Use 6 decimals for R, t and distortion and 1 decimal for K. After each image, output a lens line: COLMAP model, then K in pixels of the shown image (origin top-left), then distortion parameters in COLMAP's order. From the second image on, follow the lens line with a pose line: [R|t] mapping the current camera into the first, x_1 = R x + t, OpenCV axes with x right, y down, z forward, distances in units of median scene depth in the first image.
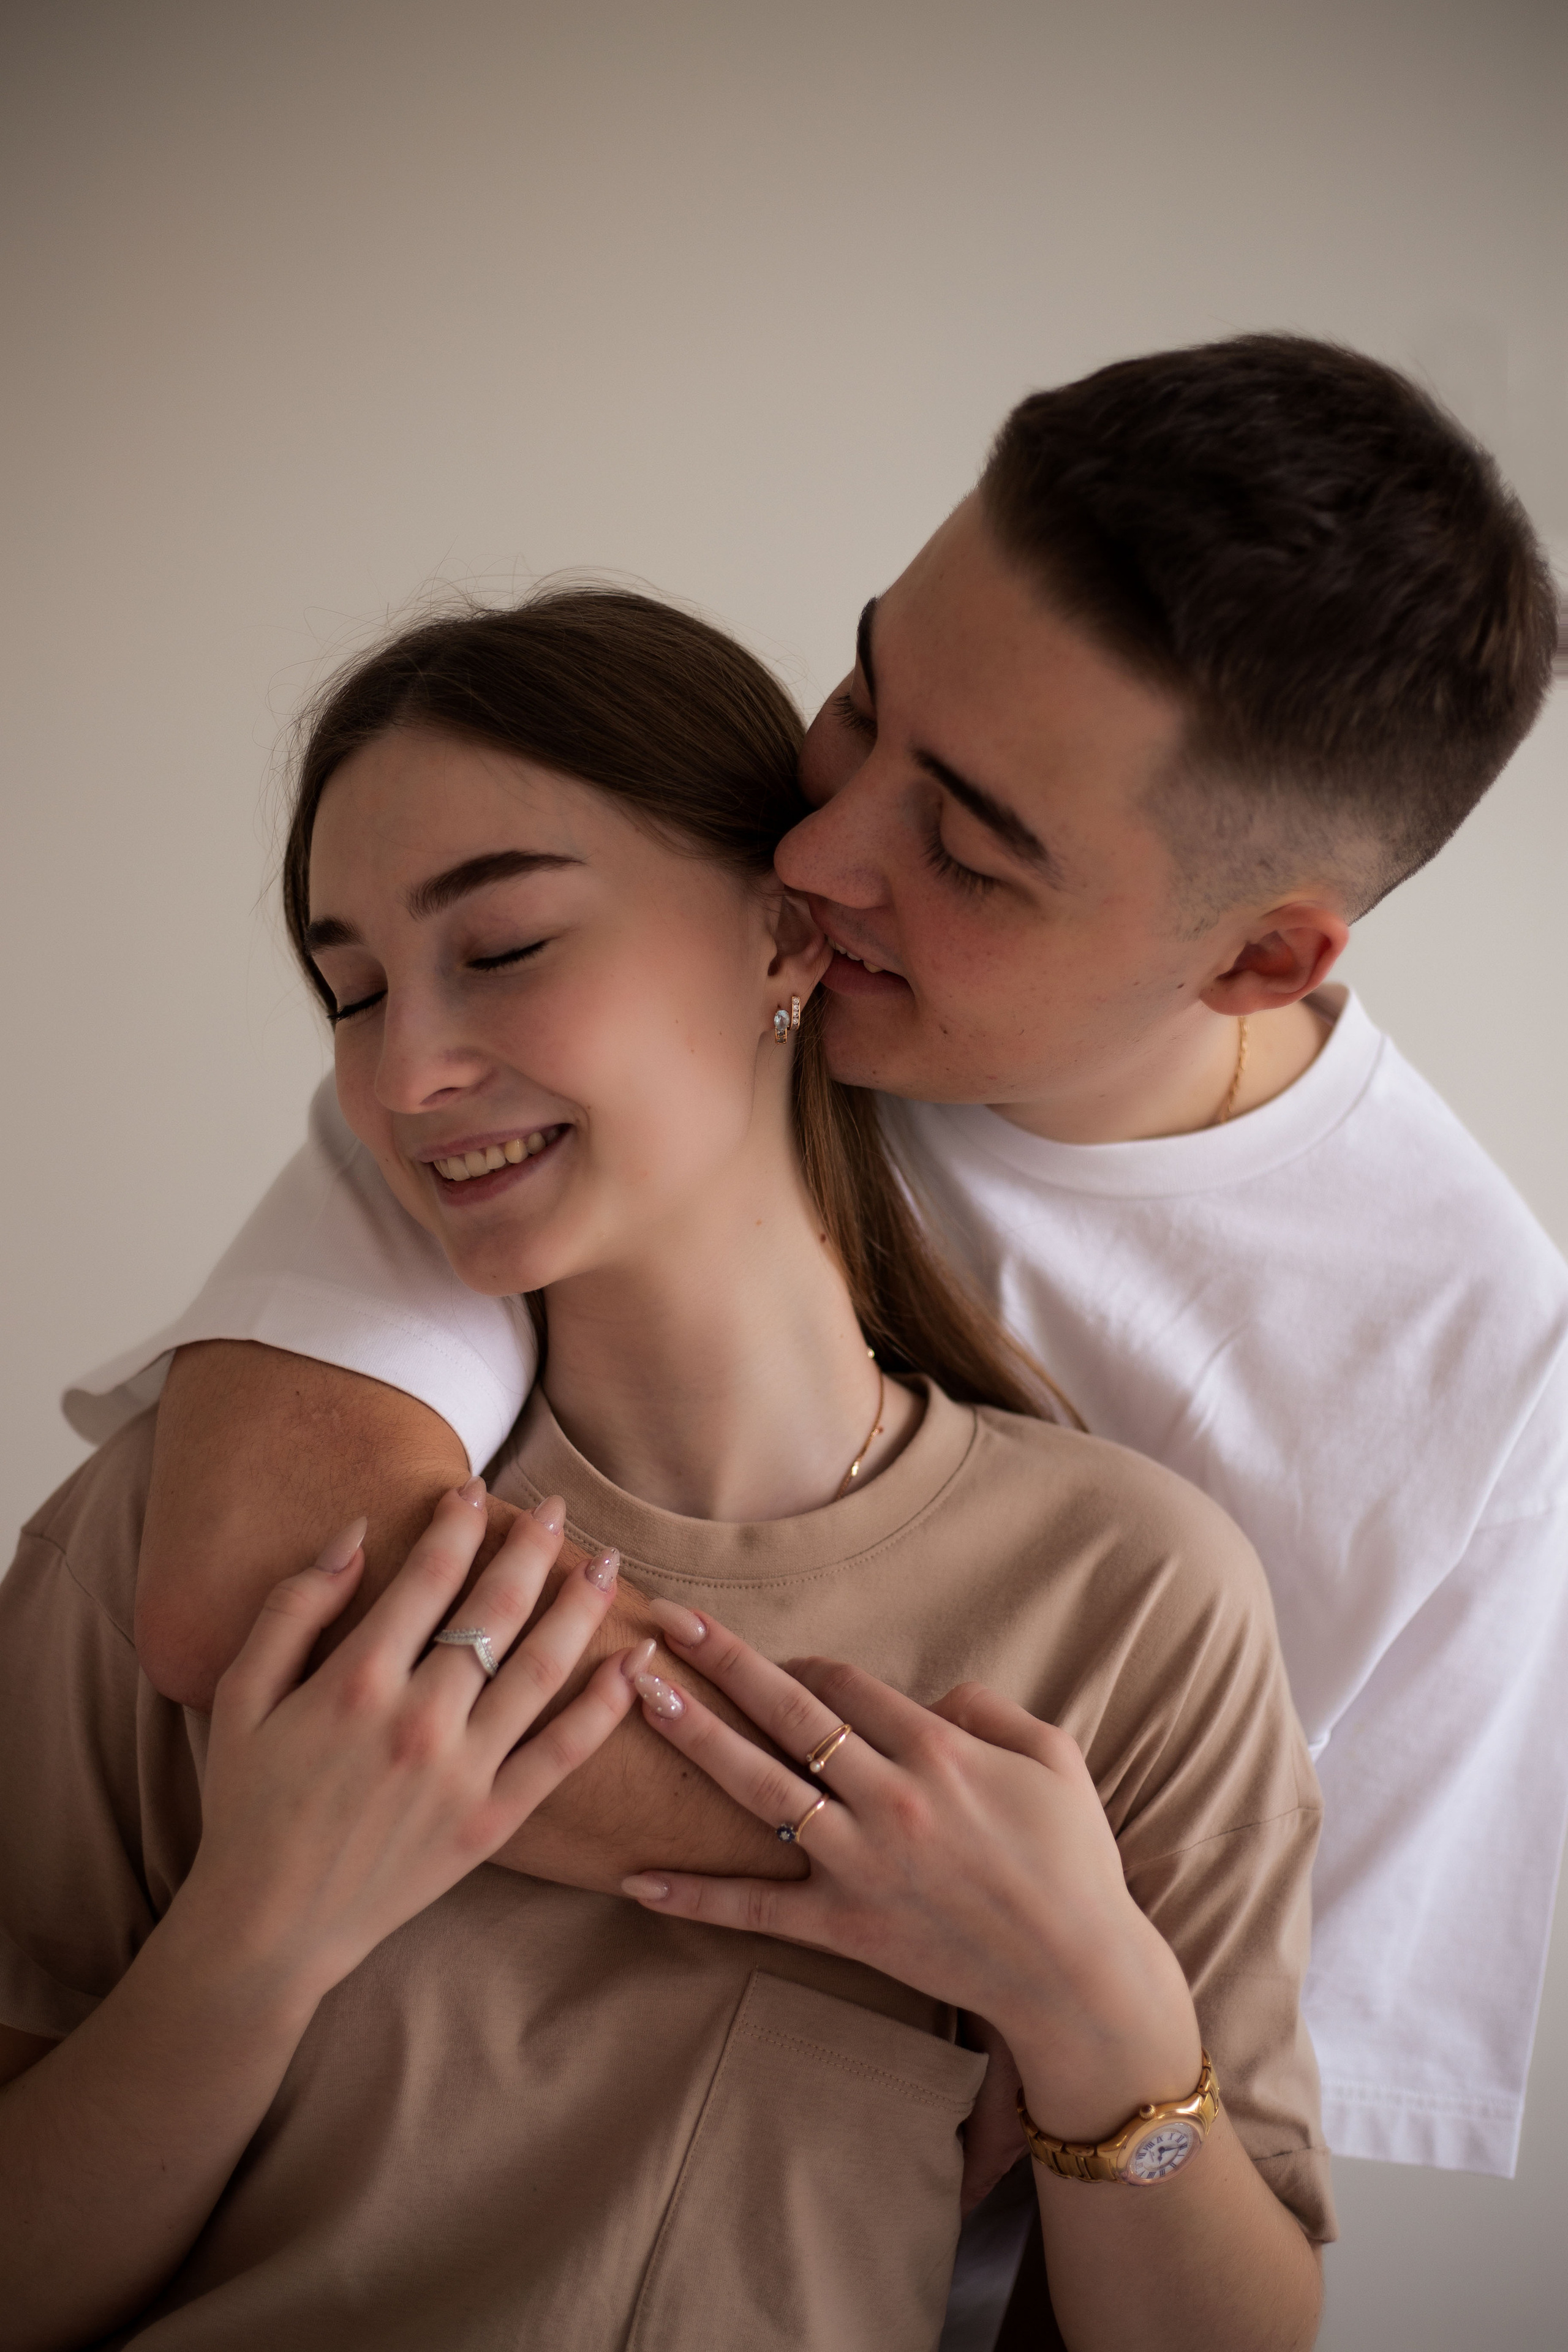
lens RADIAL K [[3410.2, 0, 784.0], [0, 3410.2, 1176.0], [0, 0, 1]] dist [0.009536, 0.023513]
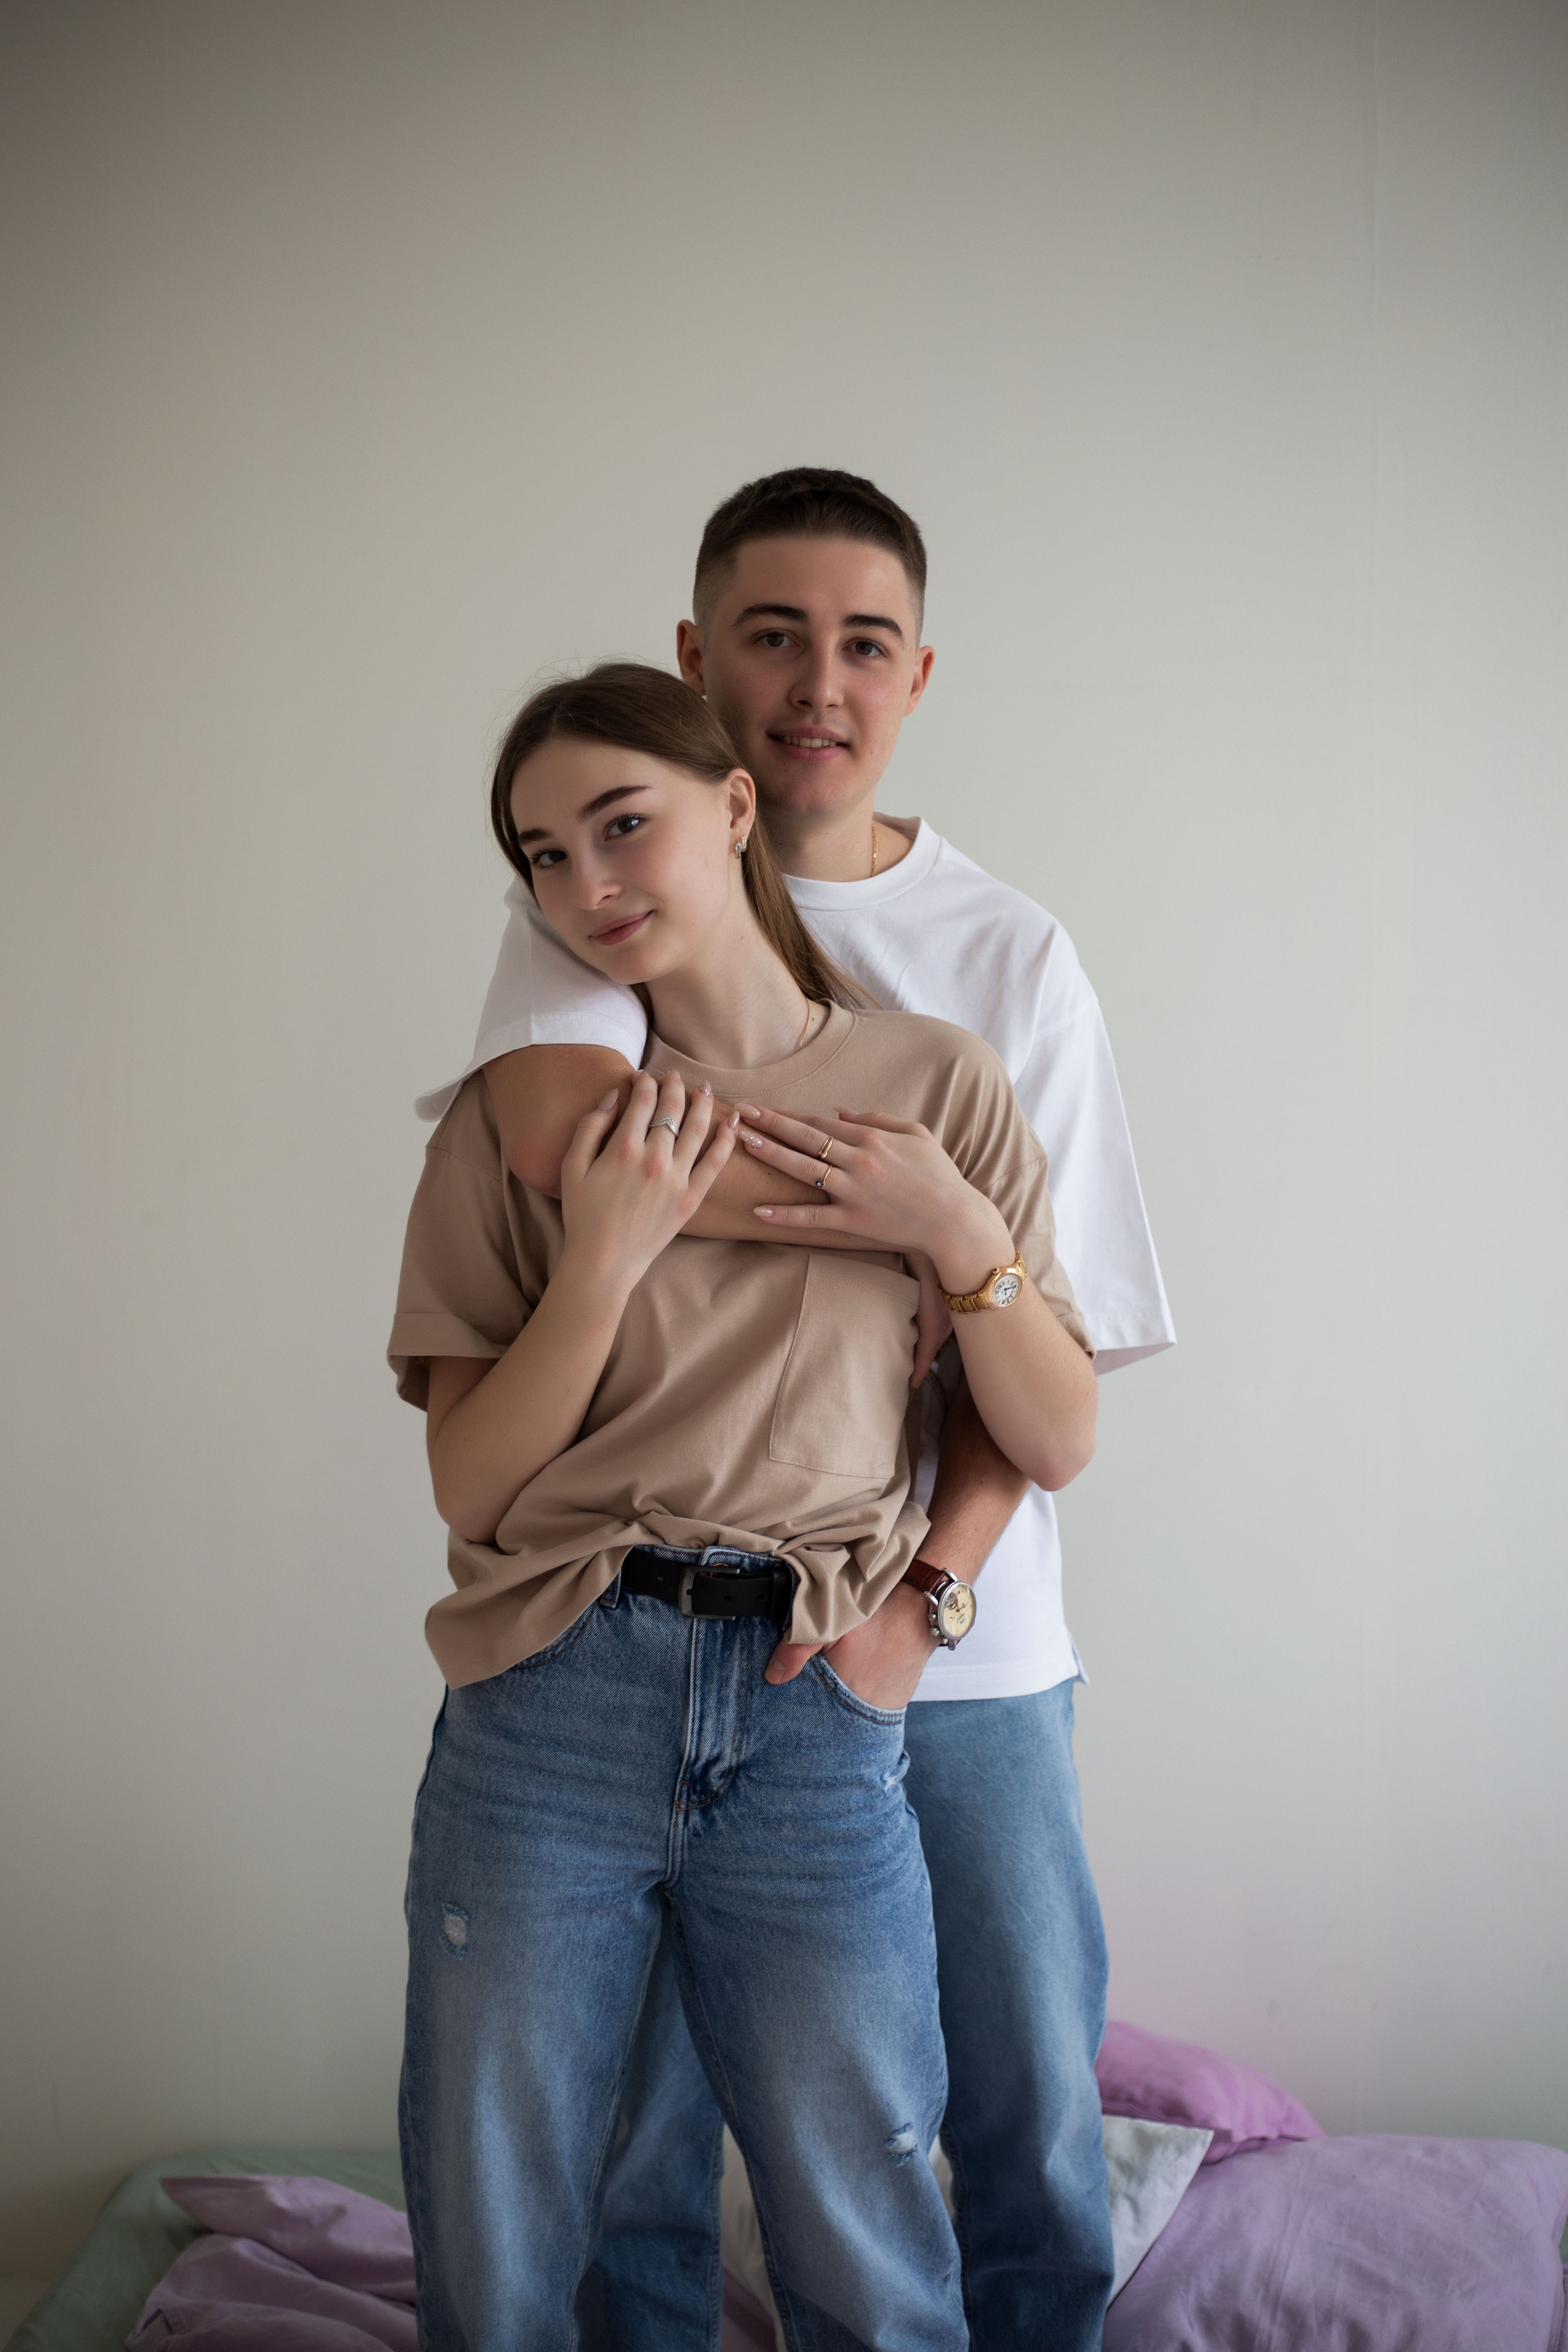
lens RADIAL K [[3410.2, 0, 784.0], [0, 3410.2, 1176.0], [0, 0, 1]] dist [0.009536, 0.023513]
pose [[0.976124, -0.203791, 0.075174, -0.185901], [0.202804, 0.979002, 0.020627, 0.133745], [-0.077799, -0.004889, 0.996957, -1.229952]]
